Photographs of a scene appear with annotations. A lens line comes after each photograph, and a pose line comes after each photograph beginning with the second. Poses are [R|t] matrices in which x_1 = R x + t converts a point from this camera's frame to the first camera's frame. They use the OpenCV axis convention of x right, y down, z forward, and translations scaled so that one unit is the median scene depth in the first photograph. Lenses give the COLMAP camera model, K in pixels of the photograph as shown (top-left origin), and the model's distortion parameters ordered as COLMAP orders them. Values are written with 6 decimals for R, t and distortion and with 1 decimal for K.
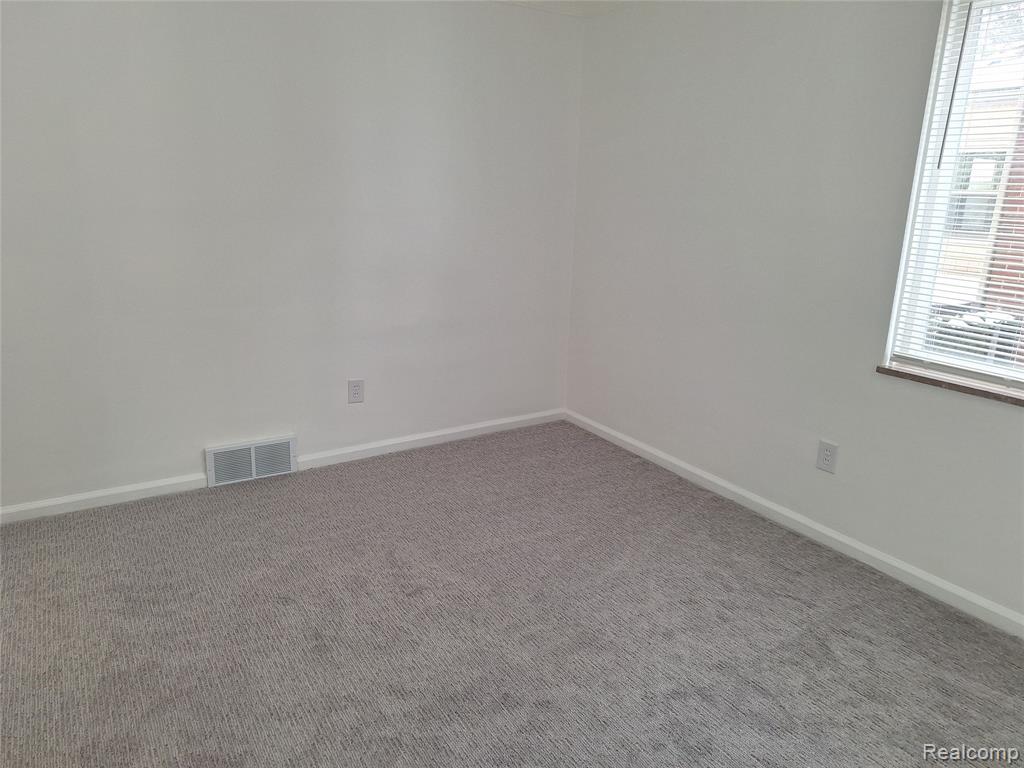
lens RADIAL K [[703.5, 0, 511.2], [0, 703.5, 374.7], [0, 0, 1]] dist [0.099409, -0.115735]
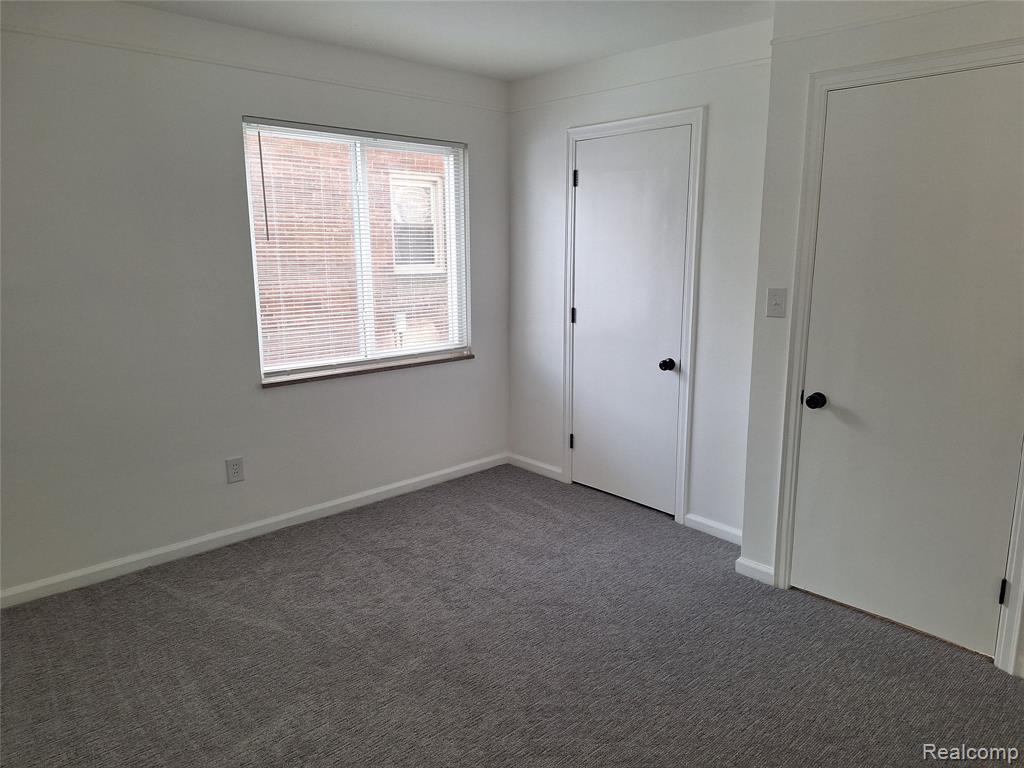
lens RADIAL K [[703.5, 0, 511.2], [0, 703.5, 374.7], [0, 0, 1]] dist [0.099409, -0.115735]
pose [[-0.171488, -0.209065, 0.962748, -0.859633], [0.253687, 0.934899, 0.248205, -0.243528], [-0.951964, 0.286801, -0.107287, 0.696014]]
